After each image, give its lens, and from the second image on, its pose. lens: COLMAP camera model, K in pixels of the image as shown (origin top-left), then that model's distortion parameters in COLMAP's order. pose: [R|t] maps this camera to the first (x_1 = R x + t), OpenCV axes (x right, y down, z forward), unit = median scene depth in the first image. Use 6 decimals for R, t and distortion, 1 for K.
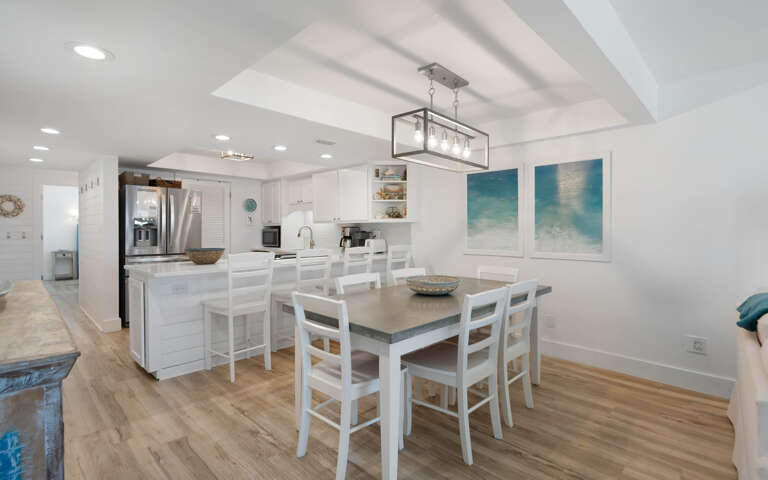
lens RADIAL K [[368.9, 0, 385.1], [0, 368.9, 229.7], [0, 0, 1]] dist [0.000866, 0.000984]
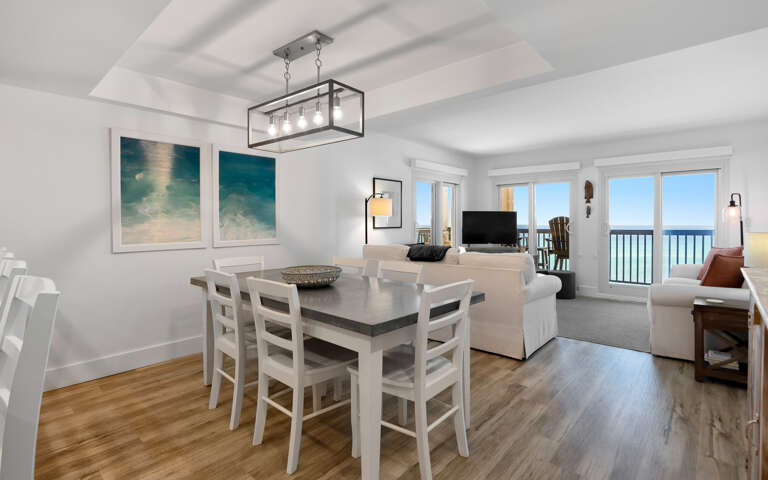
lens RADIAL K [[368.9, 0, 385.1], [0, 368.9, 229.7], [0, 0, 1]] dist [0.000866, 0.000984]
pose [[-0.045679, -0.019698, 0.998762, -0.497238], [0.007404, 0.999771, 0.020057, 0.013748], [-0.998929, 0.008311, -0.045523, 0.547470]]
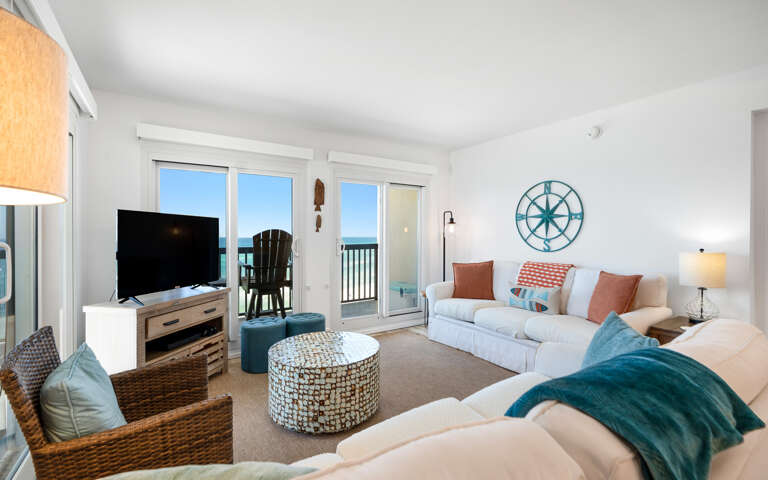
lens RADIAL K [[348.2, 0, 391.5], [0, 348.2, 233.6], [0, 0, 1]] dist [-0.010185, -0.000217]
pose [[-0.979252, -0.005339, 0.202577, 0.508156], [-0.004716, 0.999983, 0.003561, 0.003275], [-0.202592, 0.002532, -0.979260, 0.585884]]
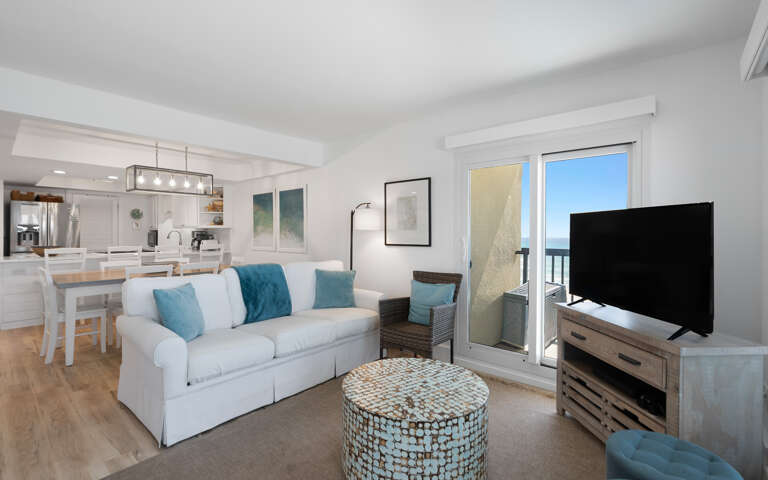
lens RADIAL K [[348.2, 0, 391.5], [0, 348.2, 233.6], [0, 0, 1]] dist [-0.010185, -0.000217]
pose [[0.997246, 0.000496, 0.074162, 0.674704], [-0.000294, 0.999996, -0.002730, 0.006070], [-0.074163, 0.002701, 0.997242, -0.415959]]
